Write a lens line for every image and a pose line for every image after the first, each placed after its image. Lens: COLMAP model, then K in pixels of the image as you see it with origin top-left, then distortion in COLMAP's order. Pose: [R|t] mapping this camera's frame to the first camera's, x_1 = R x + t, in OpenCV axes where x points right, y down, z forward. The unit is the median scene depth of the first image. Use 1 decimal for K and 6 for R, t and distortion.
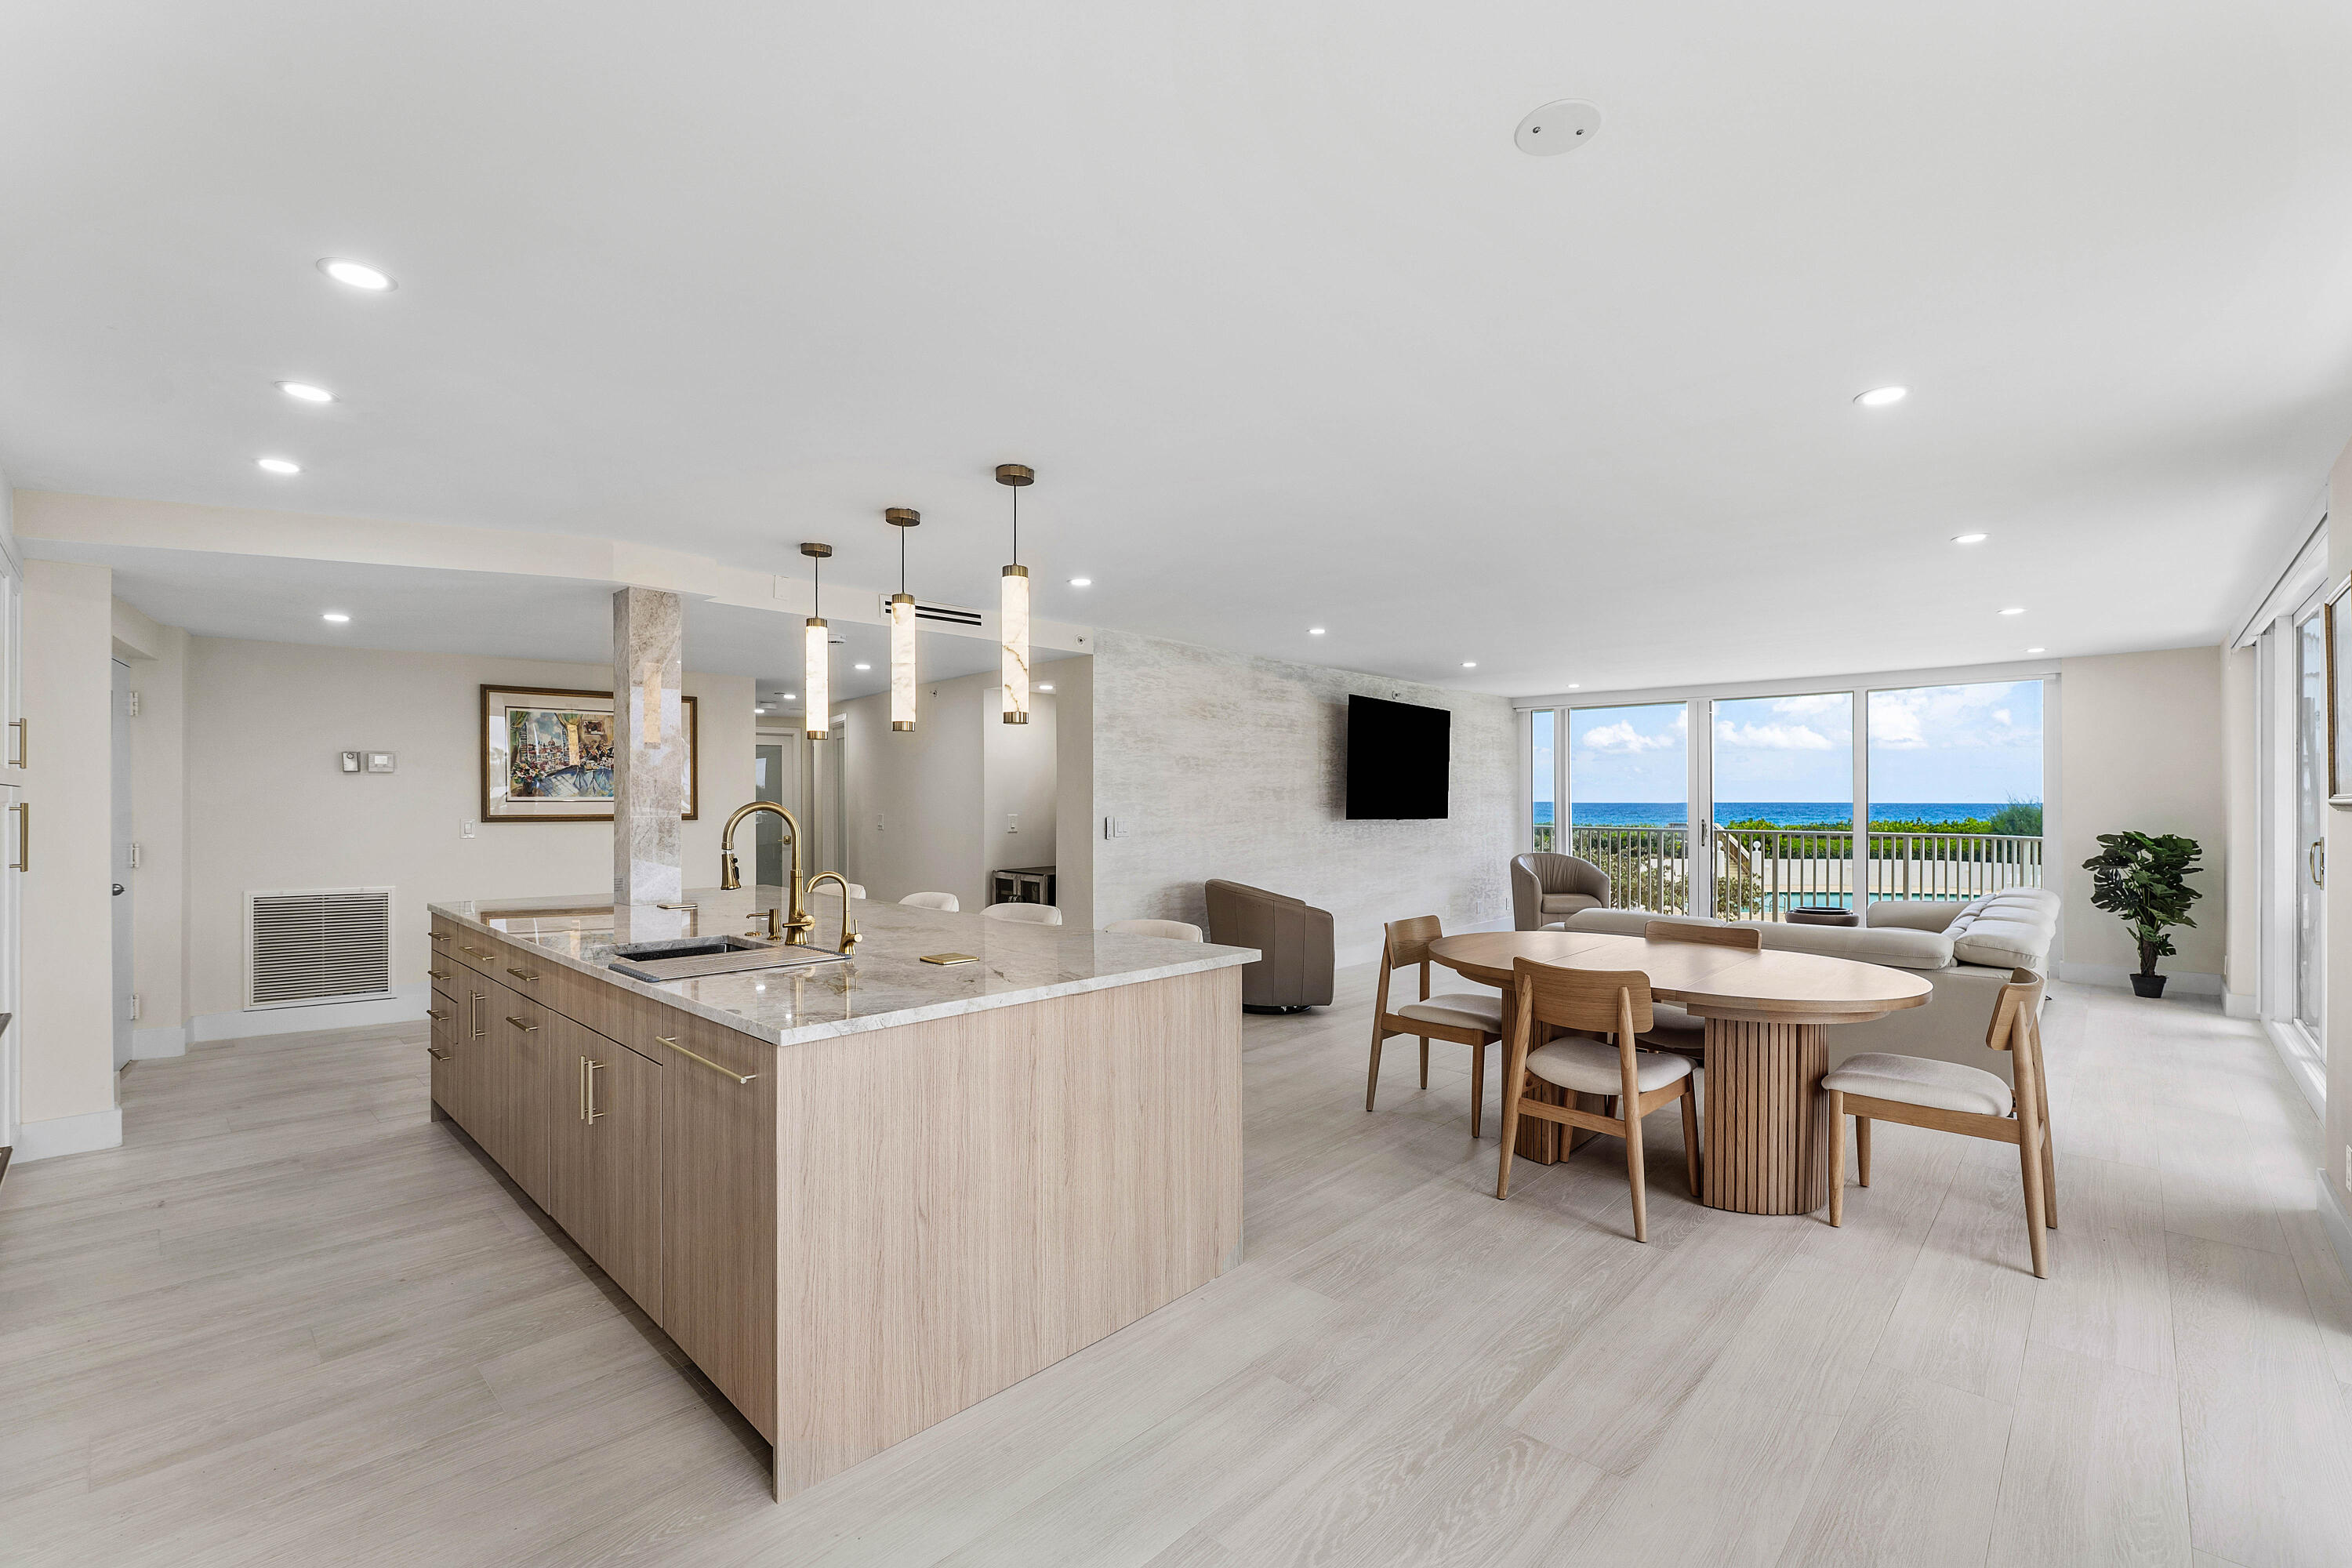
lens RADIAL K [[991.7, 0, 1165.8], [0, 991.7, 795.5], [0, 0, 1]] dist [0.000423, -0.000693]
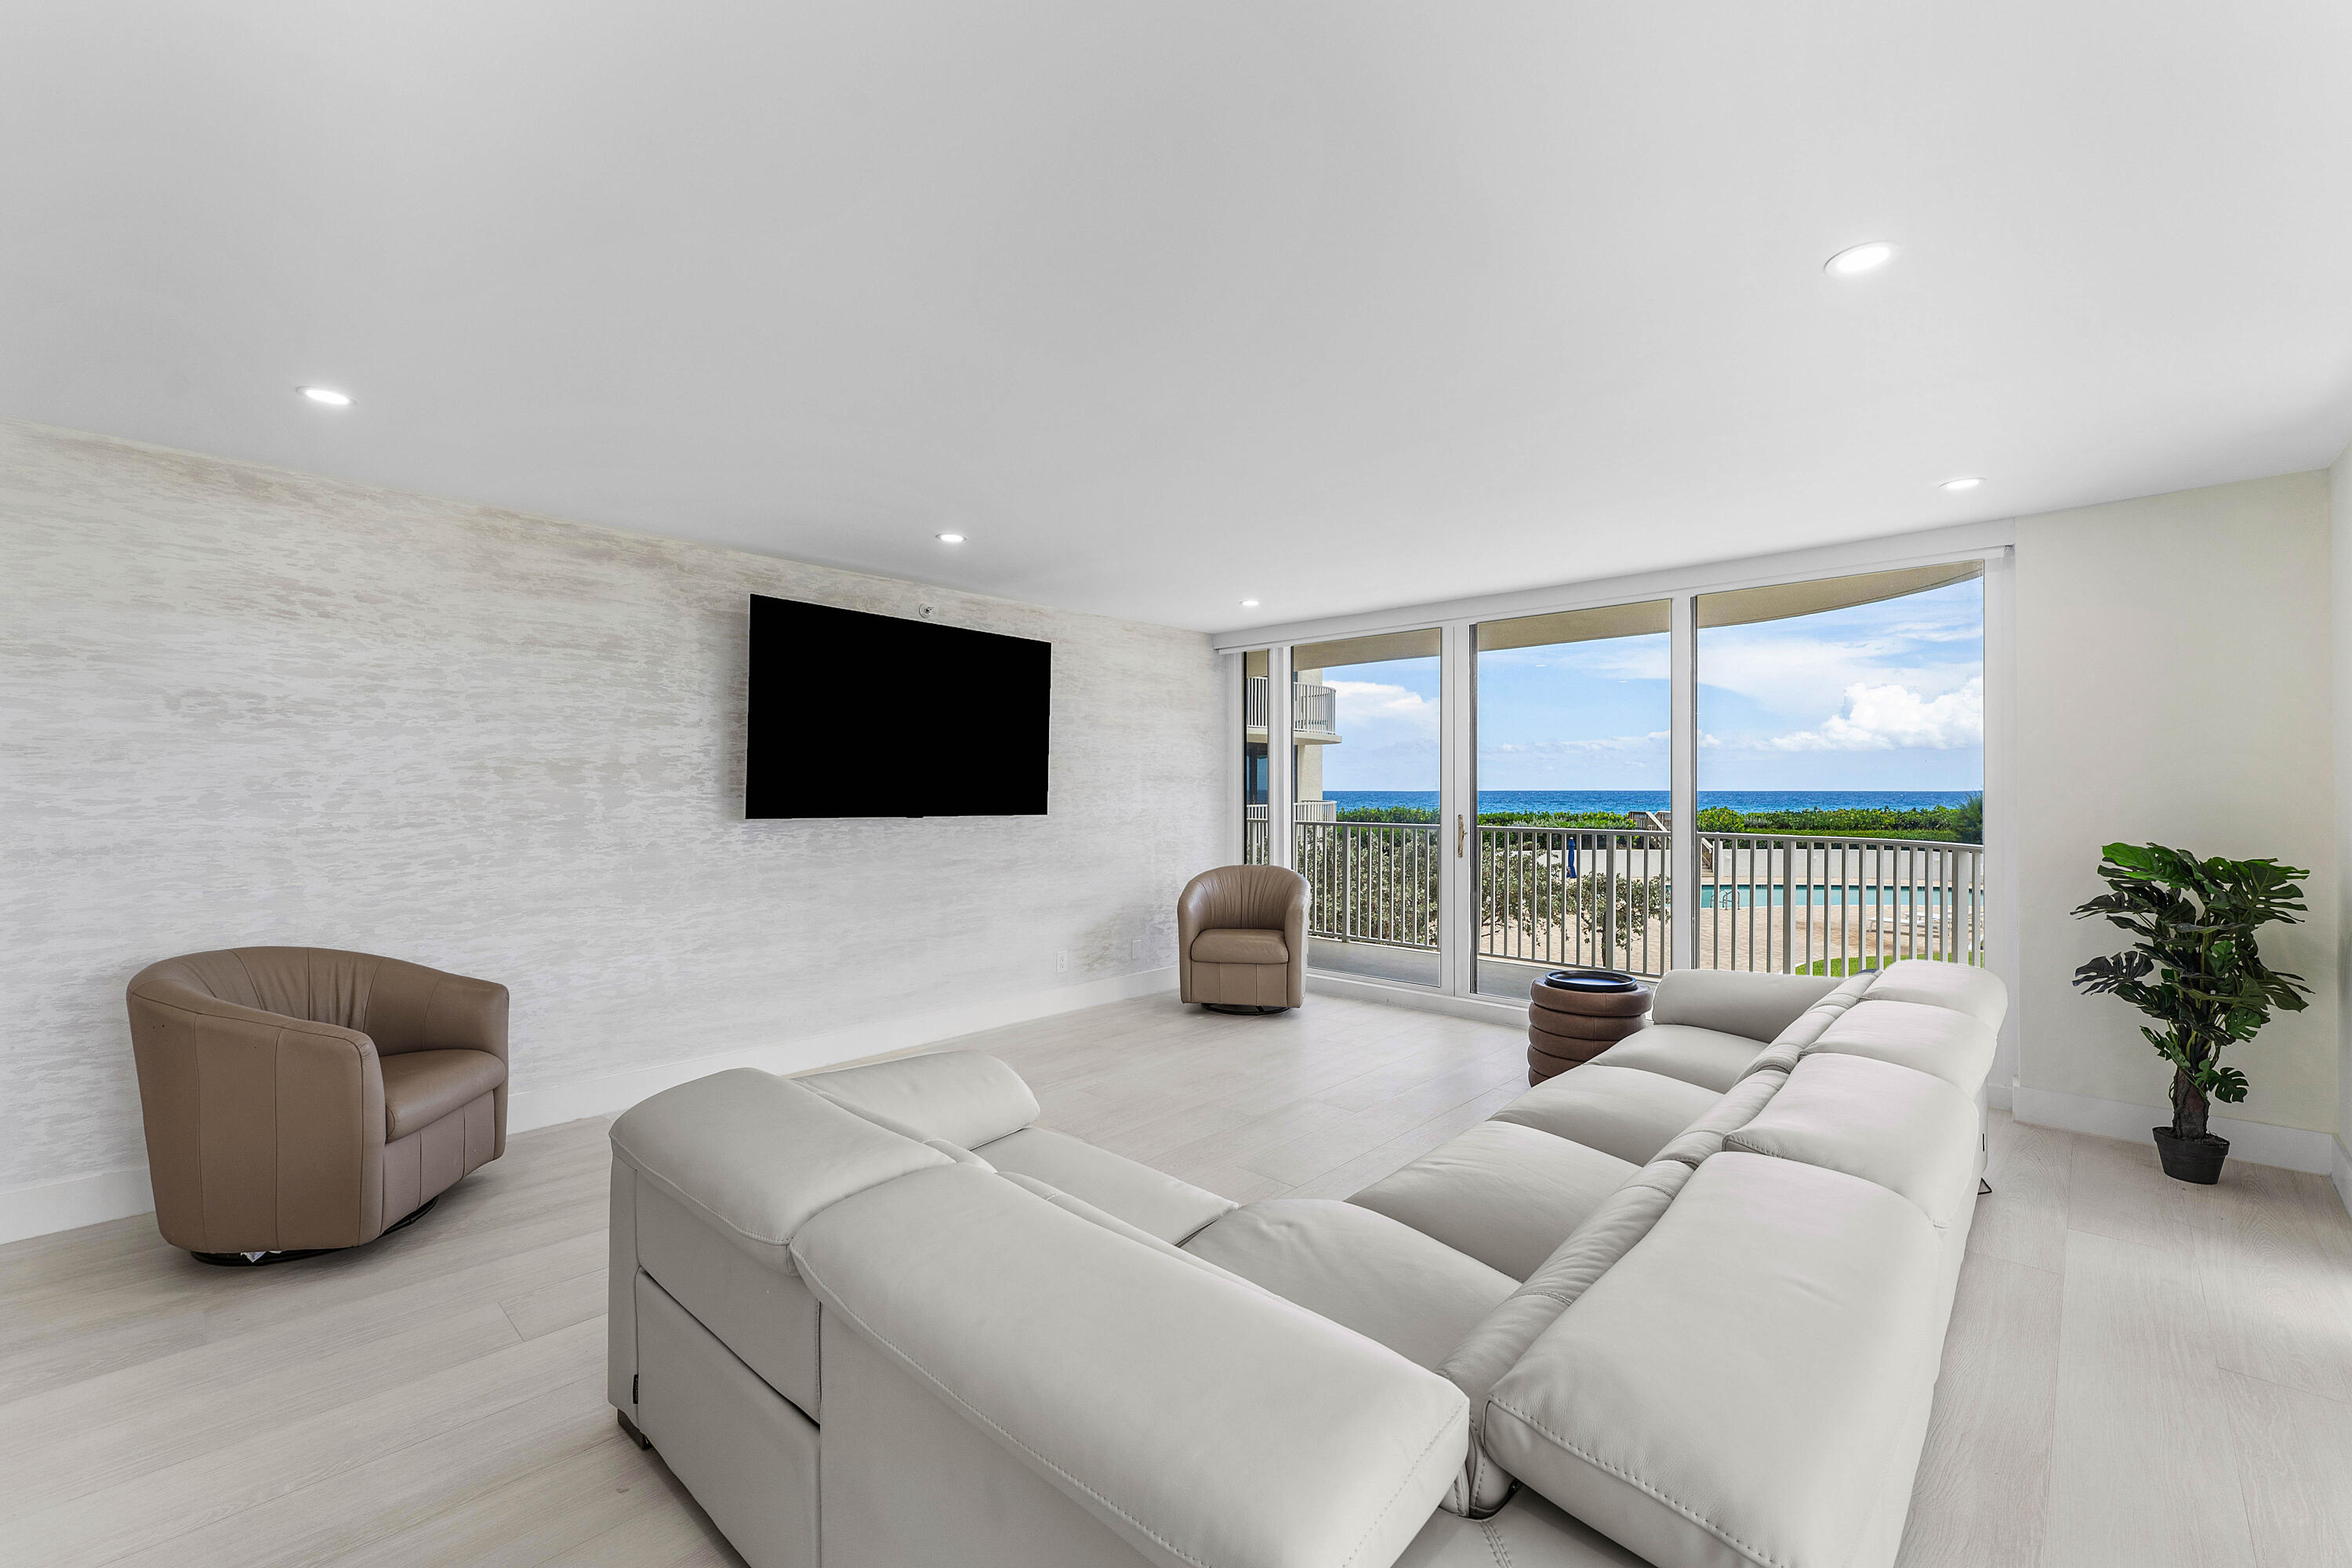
lens RADIAL K [[961.4, 0, 1168.6], [0, 961.4, 792.5], [0, 0, 1]] dist [-0.000813, 0.000085]
pose [[0.999995, -0.001216, 0.002925, 0.486219], [0.001195, 0.999974, 0.007173, 0.006843], [-0.002934, -0.007169, 0.999970, 0.530085]]
